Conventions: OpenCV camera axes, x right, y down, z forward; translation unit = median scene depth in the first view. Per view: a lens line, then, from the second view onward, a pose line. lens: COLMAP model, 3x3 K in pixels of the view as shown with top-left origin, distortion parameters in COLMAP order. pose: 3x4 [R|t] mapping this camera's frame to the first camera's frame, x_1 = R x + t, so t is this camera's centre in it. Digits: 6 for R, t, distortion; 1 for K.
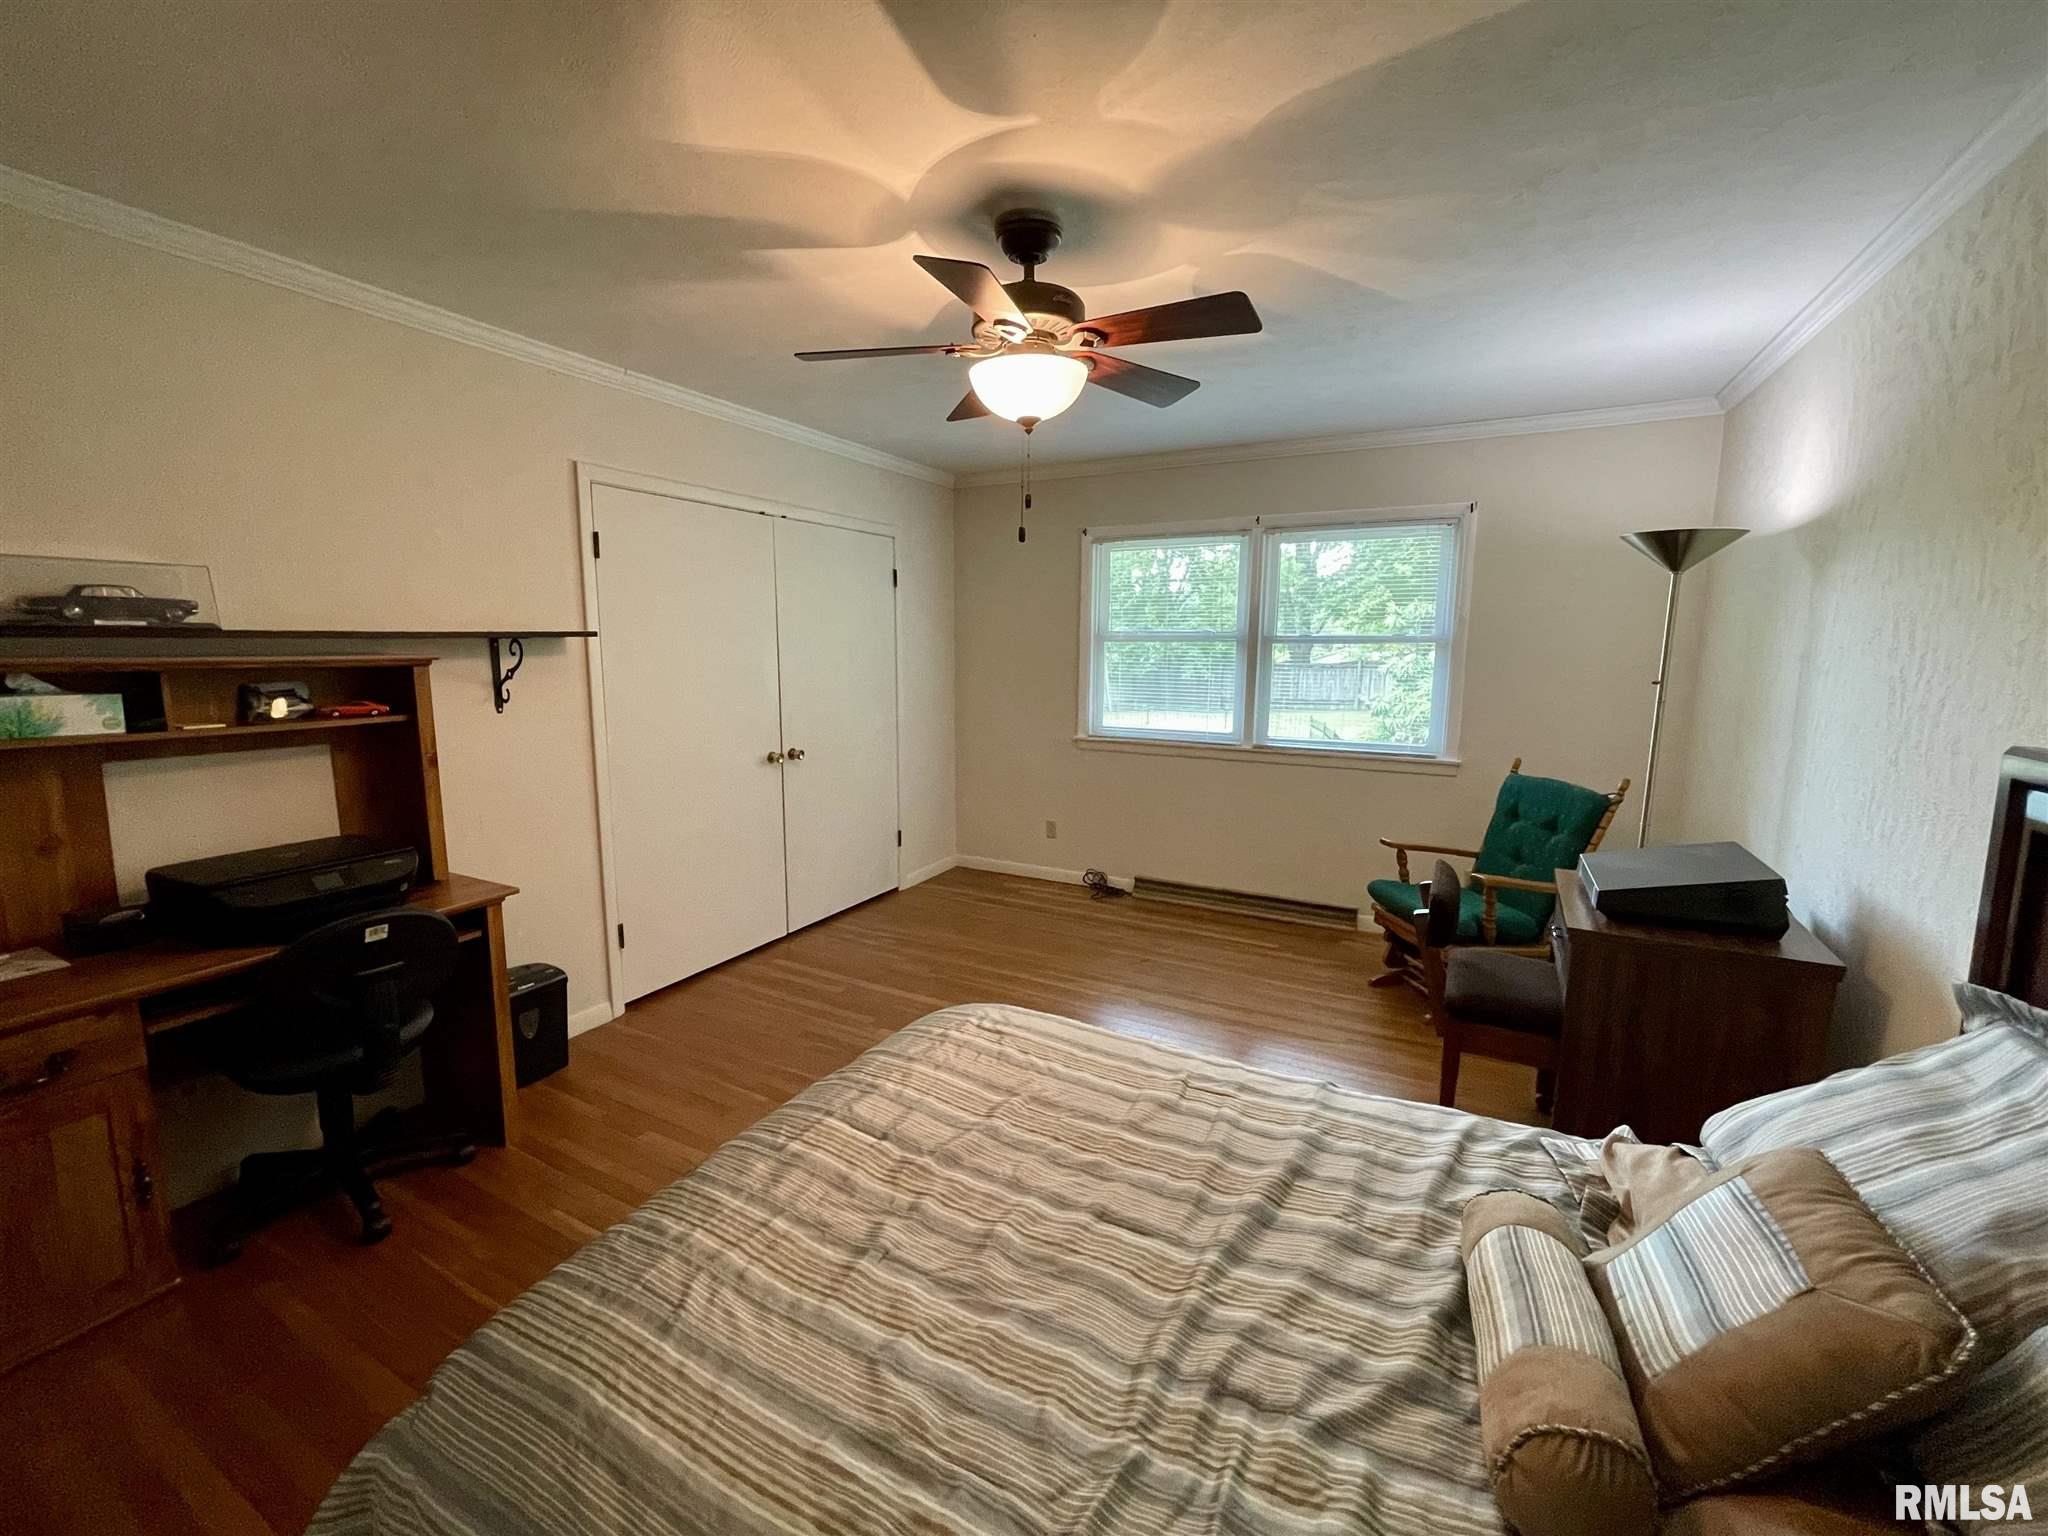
lens RADIAL K [[827.5, 0, 1014.3], [0, 827.5, 768.0], [0, 0, 1]] dist [-0.001098, 0.003212]
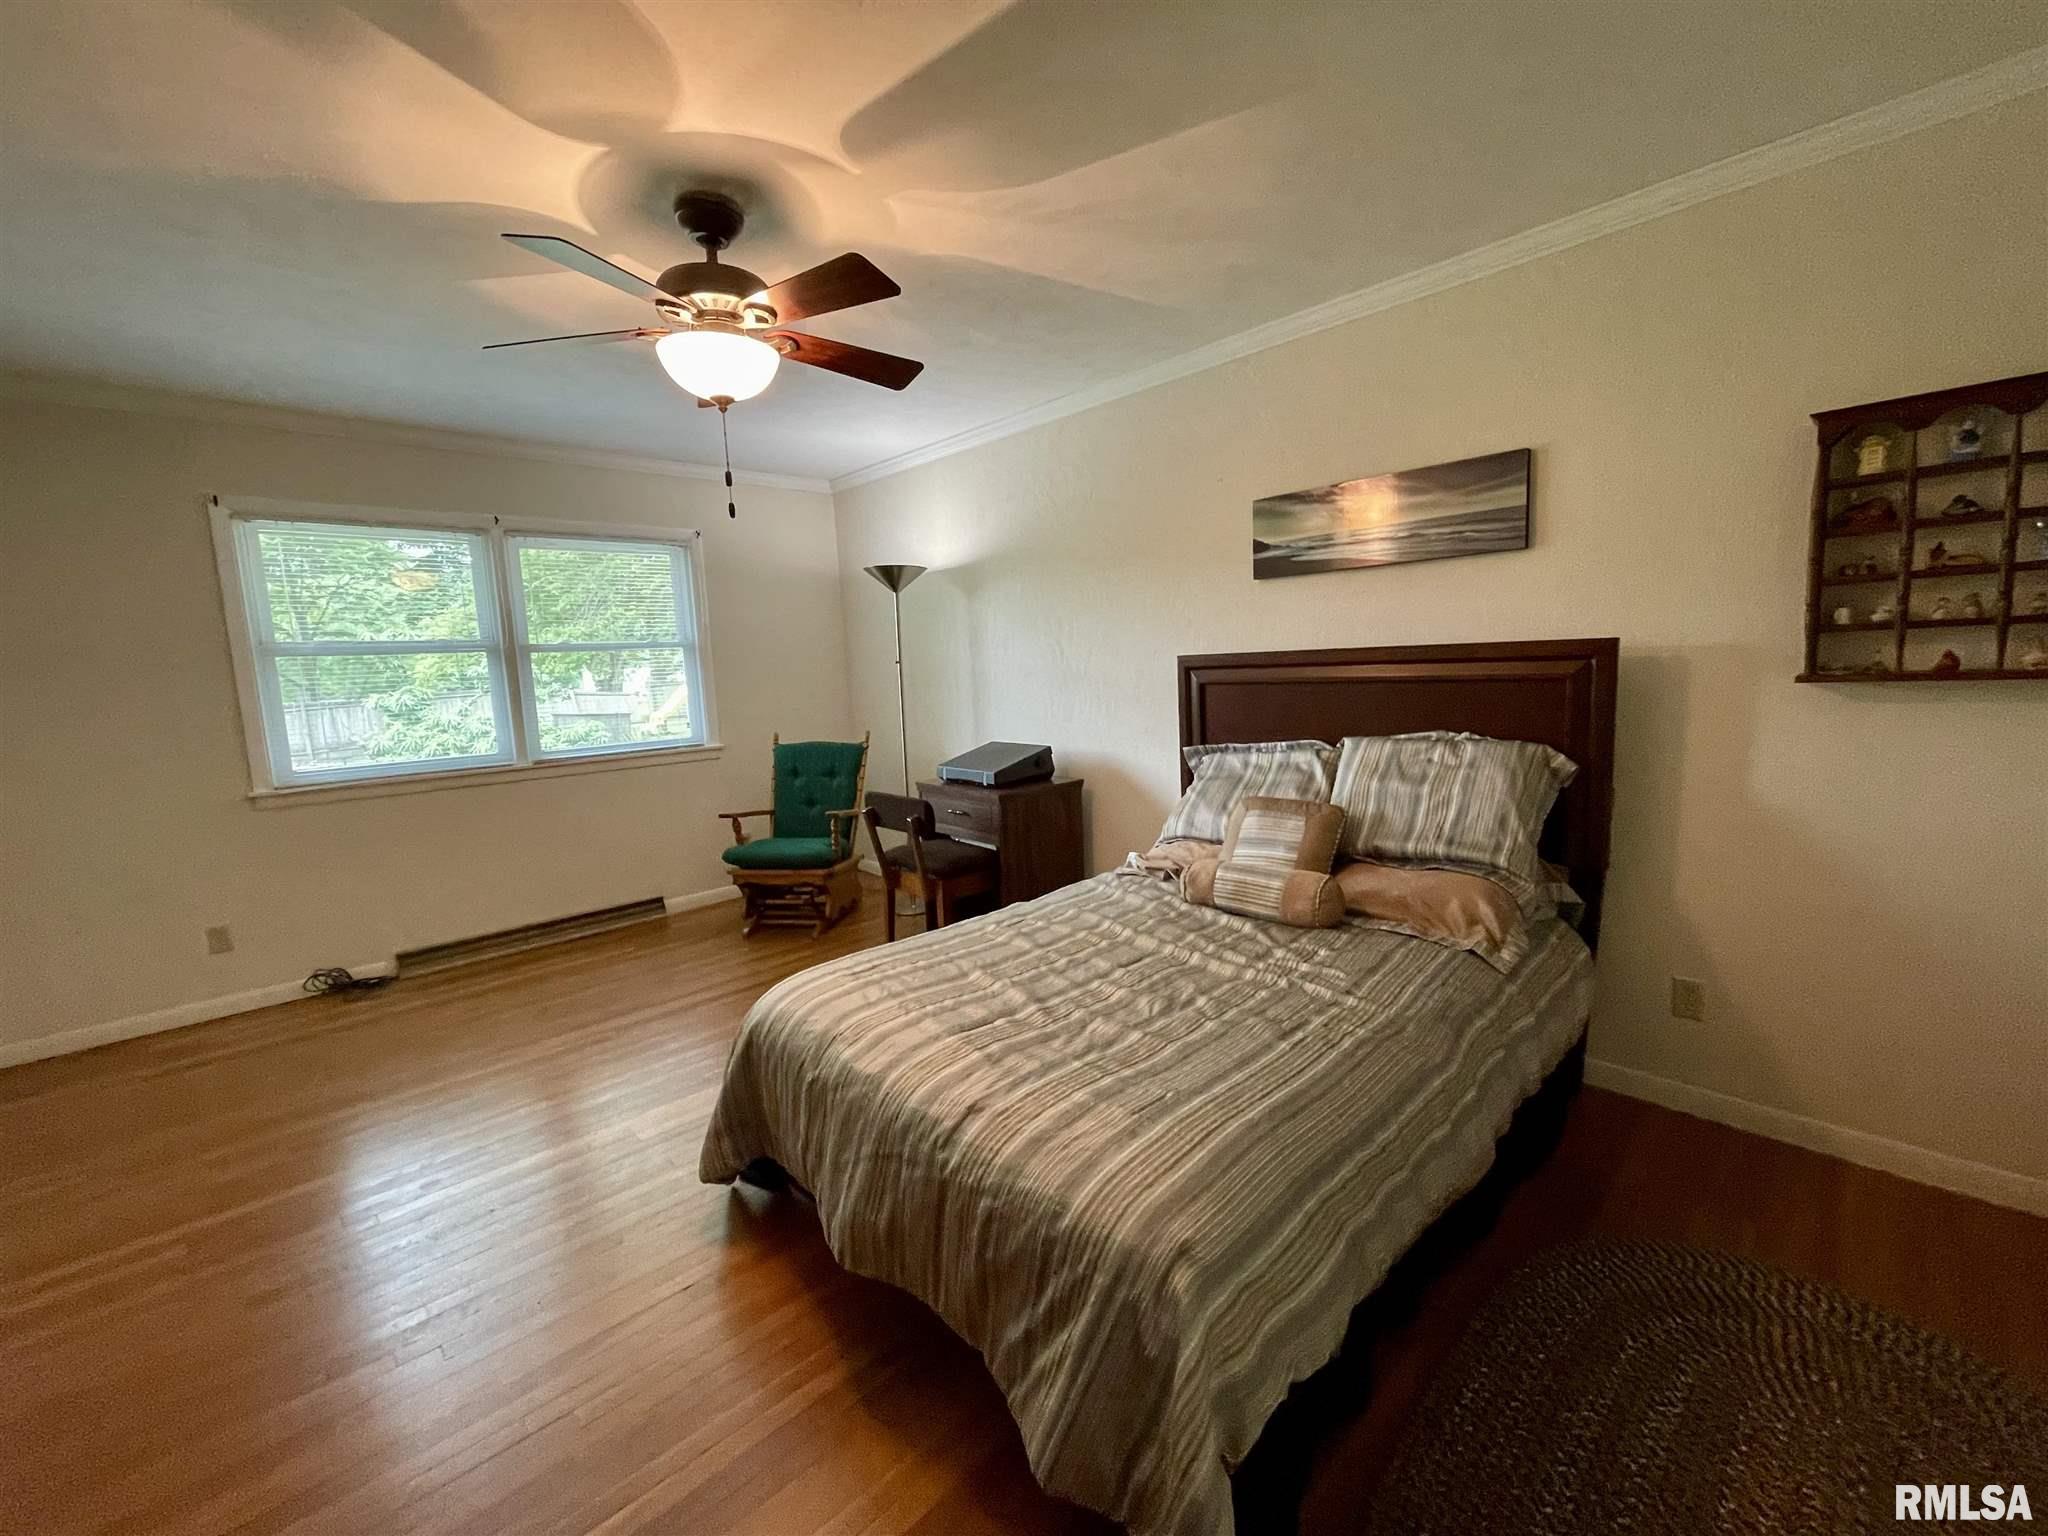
lens RADIAL K [[827.5, 0, 1014.3], [0, 827.5, 768.0], [0, 0, 1]] dist [-0.001098, 0.003212]
pose [[0.329555, -0.142832, 0.933270, -0.525822], [0.186016, 0.978938, 0.084136, 0.002993], [-0.925630, 0.145875, 0.349183, 0.227847]]
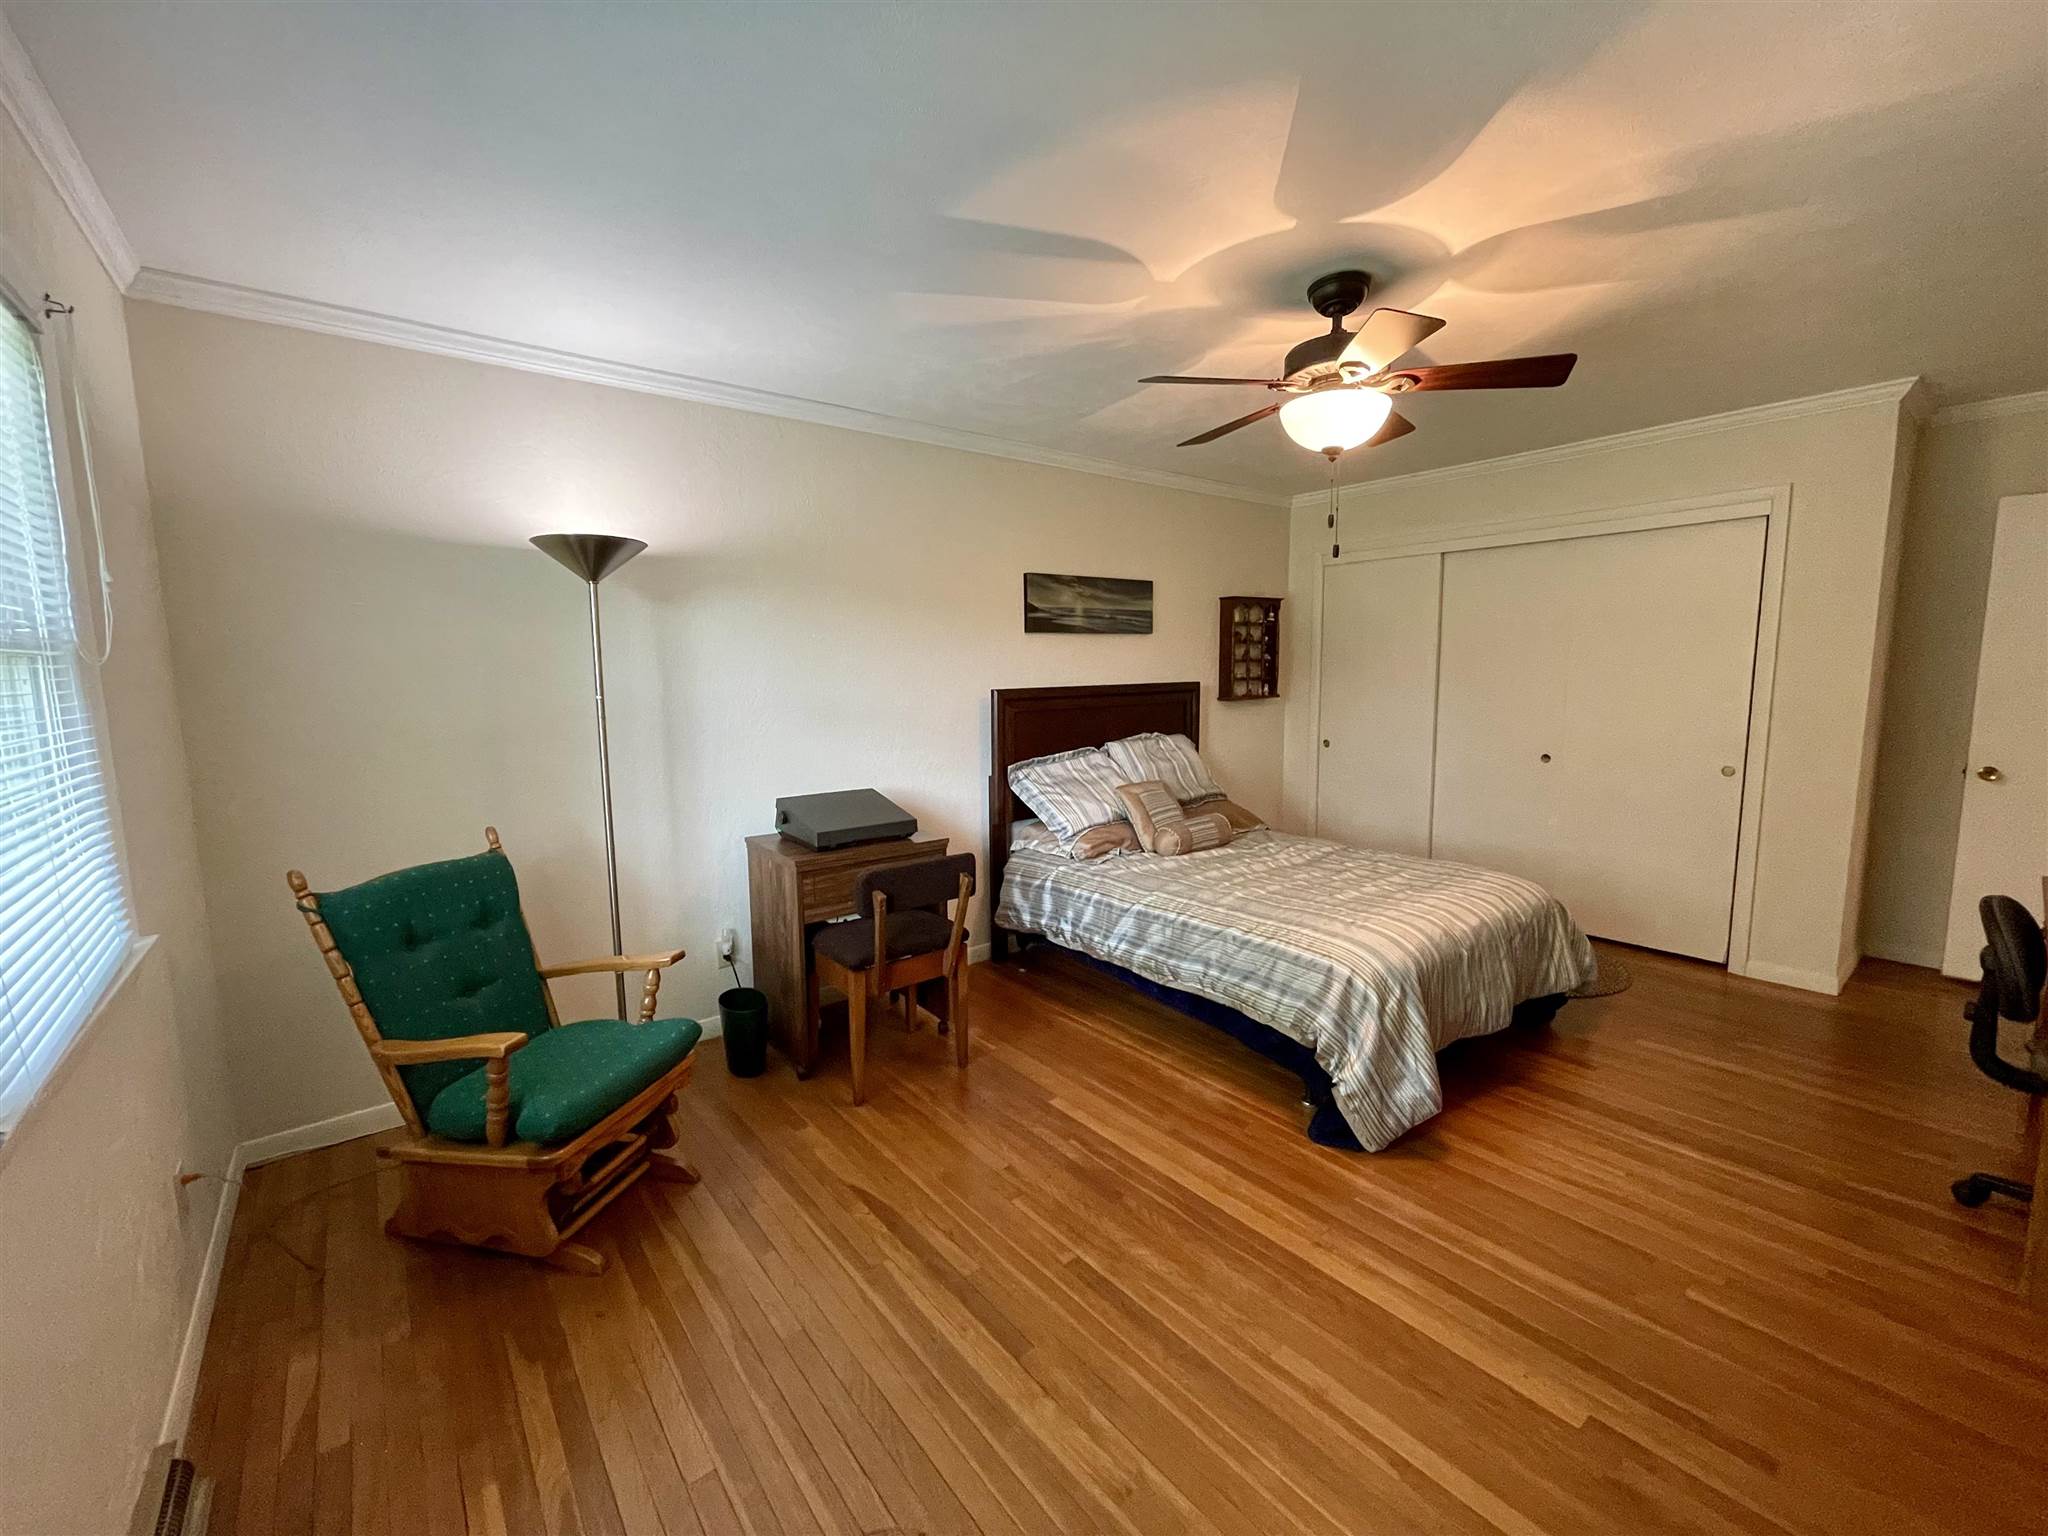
lens RADIAL K [[827.5, 0, 1014.3], [0, 827.5, 768.0], [0, 0, 1]] dist [-0.001098, 0.003212]
pose [[-0.912812, -0.041955, 0.406219, -0.037773], [0.071903, 0.962658, 0.260998, -0.196421], [-0.402000, 0.267450, -0.875709, 1.363281]]
